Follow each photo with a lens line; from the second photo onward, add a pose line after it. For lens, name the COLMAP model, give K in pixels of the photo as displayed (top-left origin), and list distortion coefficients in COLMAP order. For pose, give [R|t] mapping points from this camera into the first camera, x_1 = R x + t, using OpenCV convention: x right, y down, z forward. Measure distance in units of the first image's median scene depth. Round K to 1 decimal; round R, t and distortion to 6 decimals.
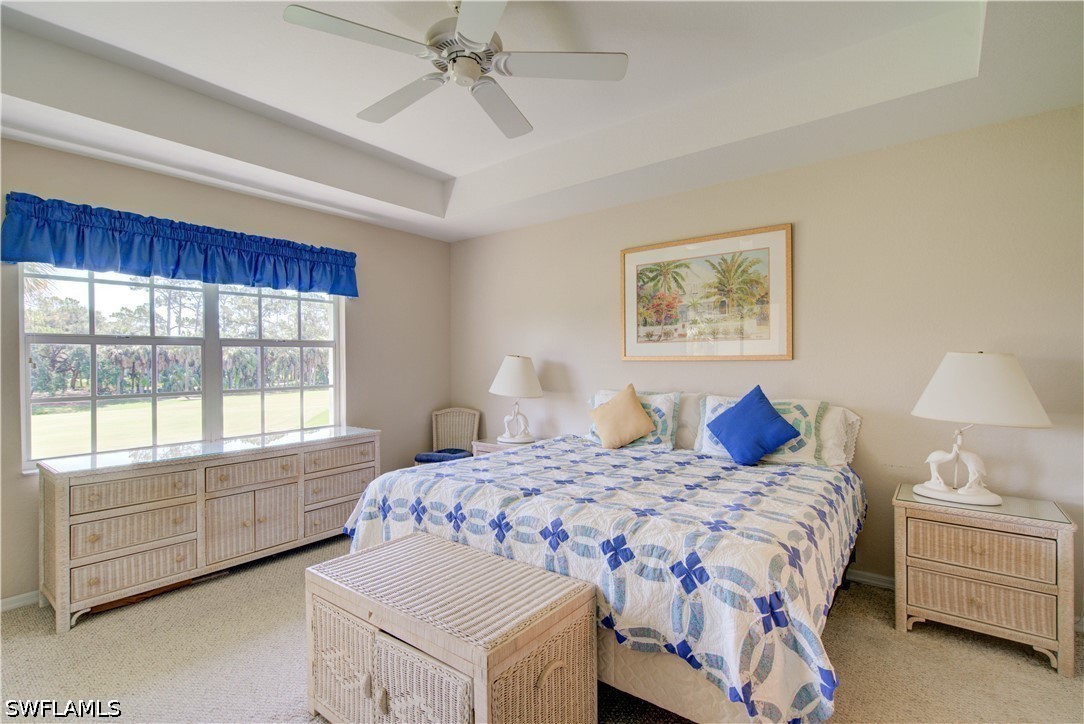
lens RADIAL K [[505.5, 0, 542.0], [0, 505.5, 362.0], [0, 0, 1]] dist [0.006522, -0.005477]
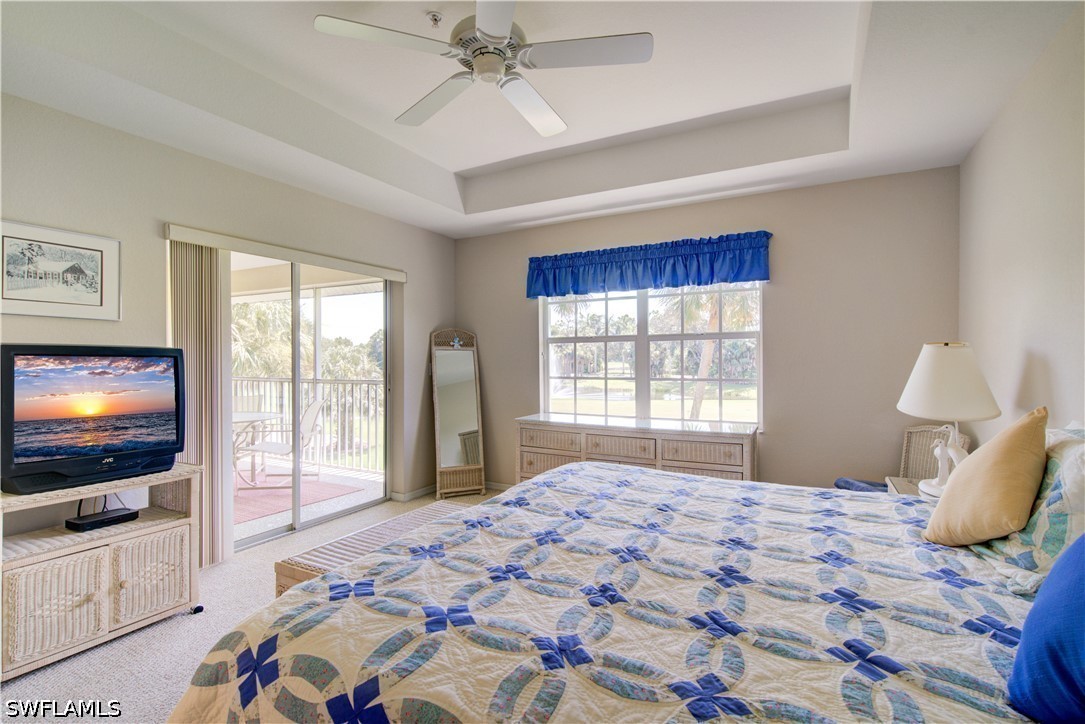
lens RADIAL K [[506.0, 0, 542.5], [0, 506.0, 362.0], [0, 0, 1]] dist [0.006522, -0.005477]
pose [[0.164949, 0.013526, -0.986209, 0.519859], [0.001776, 0.999900, 0.014011, 0.000903], [0.986300, -0.004063, 0.164909, 0.556080]]
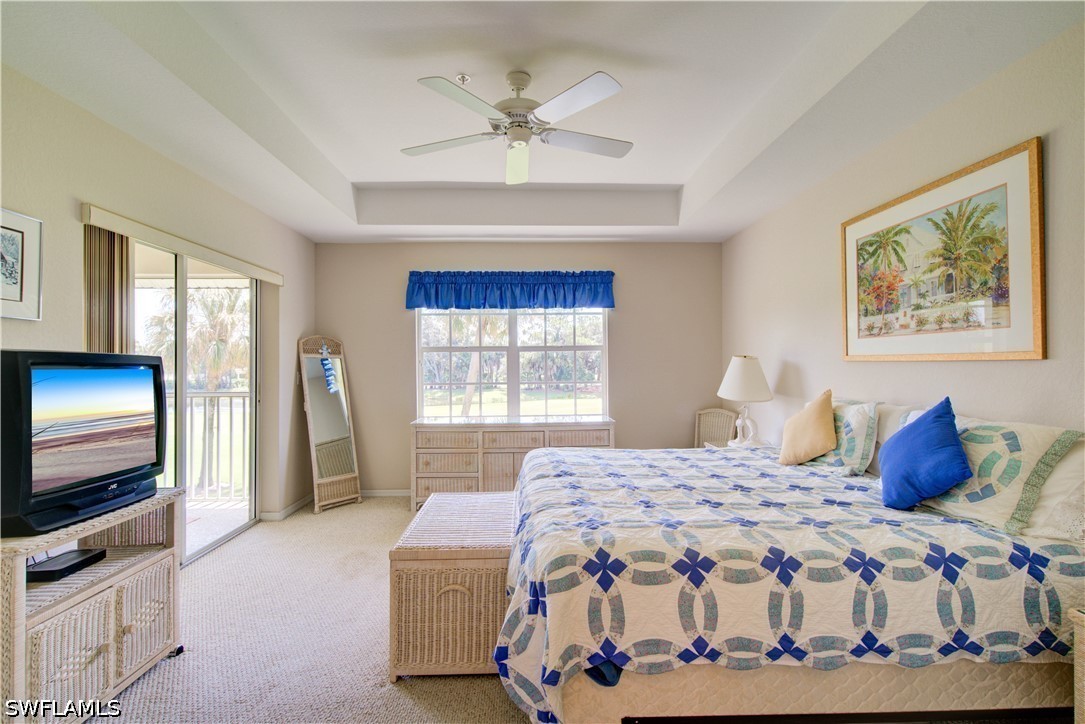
lens RADIAL K [[506.0, 0, 542.5], [0, 506.0, 362.0], [0, 0, 1]] dist [0.006522, -0.005477]
pose [[0.641633, -0.000540, -0.767011, 0.517280], [0.000447, 1.000000, -0.000330, -0.001149], [0.767011, -0.000131, 0.641633, 0.131431]]
